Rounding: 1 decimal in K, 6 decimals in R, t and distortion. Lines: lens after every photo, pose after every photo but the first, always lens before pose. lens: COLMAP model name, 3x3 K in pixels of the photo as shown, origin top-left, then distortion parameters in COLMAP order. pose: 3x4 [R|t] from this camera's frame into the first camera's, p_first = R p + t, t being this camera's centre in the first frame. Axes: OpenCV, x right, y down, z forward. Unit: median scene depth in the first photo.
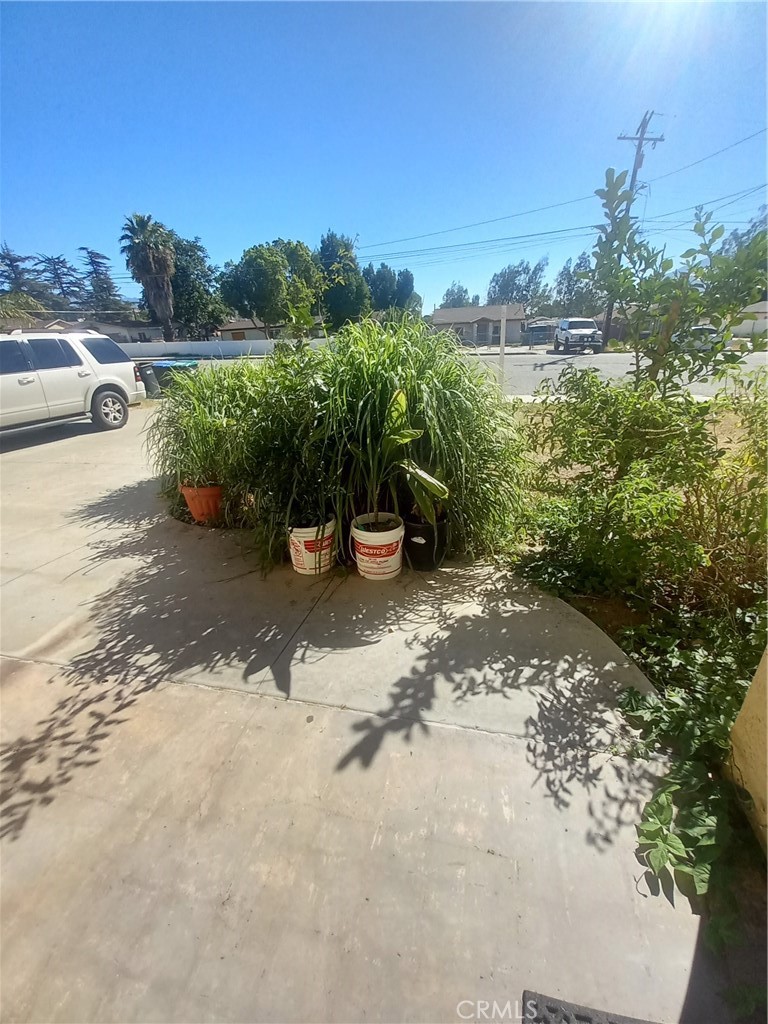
lens RADIAL K [[409.9, 0, 384.0], [0, 409.9, 512.0], [0, 0, 1]] dist [0.015218, -0.015359]
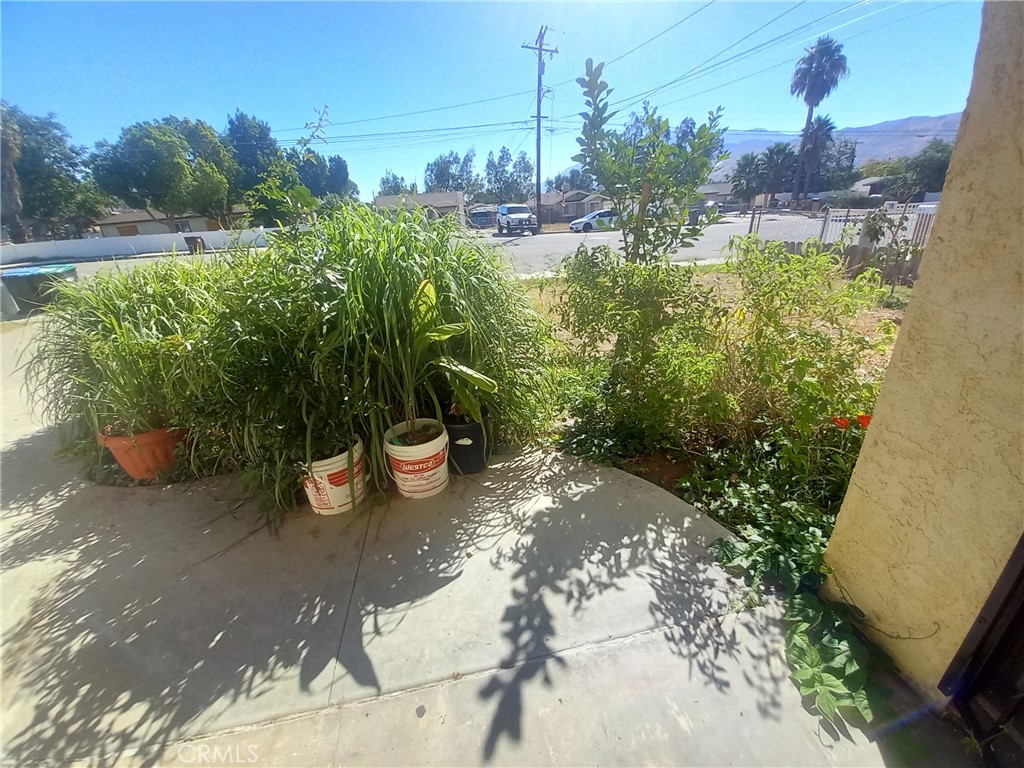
lens RADIAL K [[409.9, 0, 524.6], [0, 409.9, 381.4], [0, 0, 1]] dist [0.015218, -0.015359]
pose [[0.913001, -0.169916, 0.370888, -0.149647], [0.182789, 0.983152, 0.000450, -0.053693], [-0.364715, 0.067384, 0.928678, 0.140712]]
